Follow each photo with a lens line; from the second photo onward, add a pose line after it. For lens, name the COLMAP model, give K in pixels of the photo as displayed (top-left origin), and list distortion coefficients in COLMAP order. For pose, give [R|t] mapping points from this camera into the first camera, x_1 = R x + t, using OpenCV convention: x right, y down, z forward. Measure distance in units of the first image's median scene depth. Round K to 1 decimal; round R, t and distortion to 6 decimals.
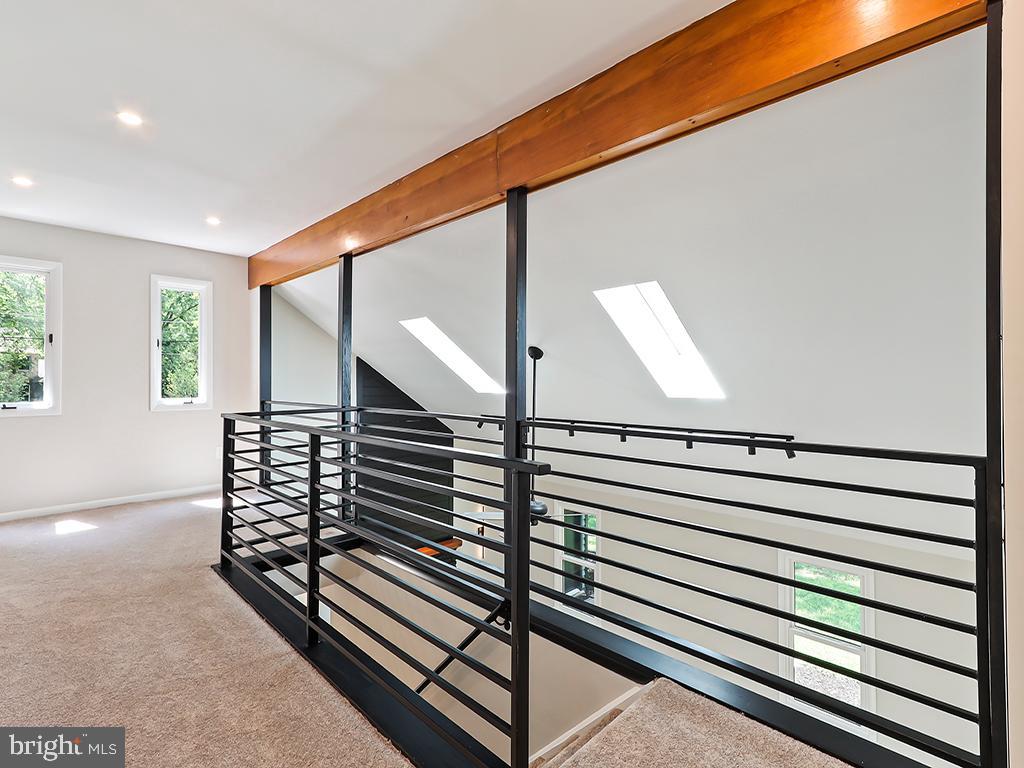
lens RADIAL K [[484.7, 0, 503.0], [0, 484.7, 384.4], [0, 0, 1]] dist [-0.001052, 0.000790]
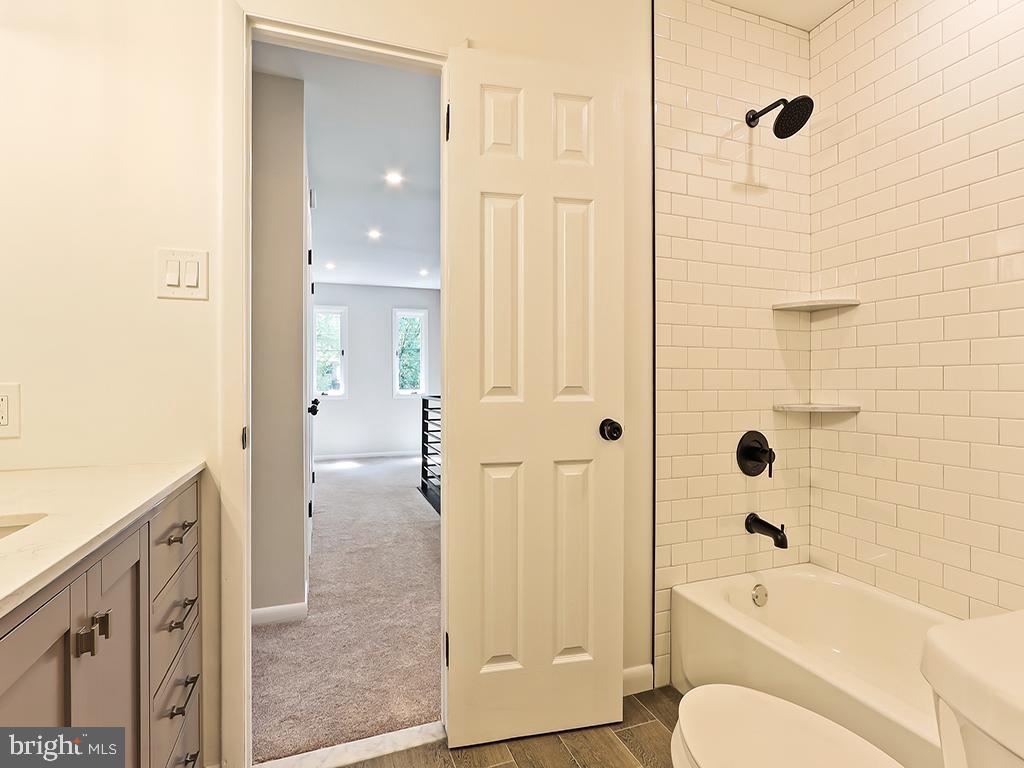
lens RADIAL K [[507.8, 0, 504.9], [0, 507.8, 387.5], [0, 0, 1]] dist [-0.002744, -0.000335]
pose [[0.903273, -0.006500, -0.429018, 0.424659], [0.009892, 0.999935, 0.005677, 0.023779], [0.428953, -0.009372, 0.903278, -0.449028]]
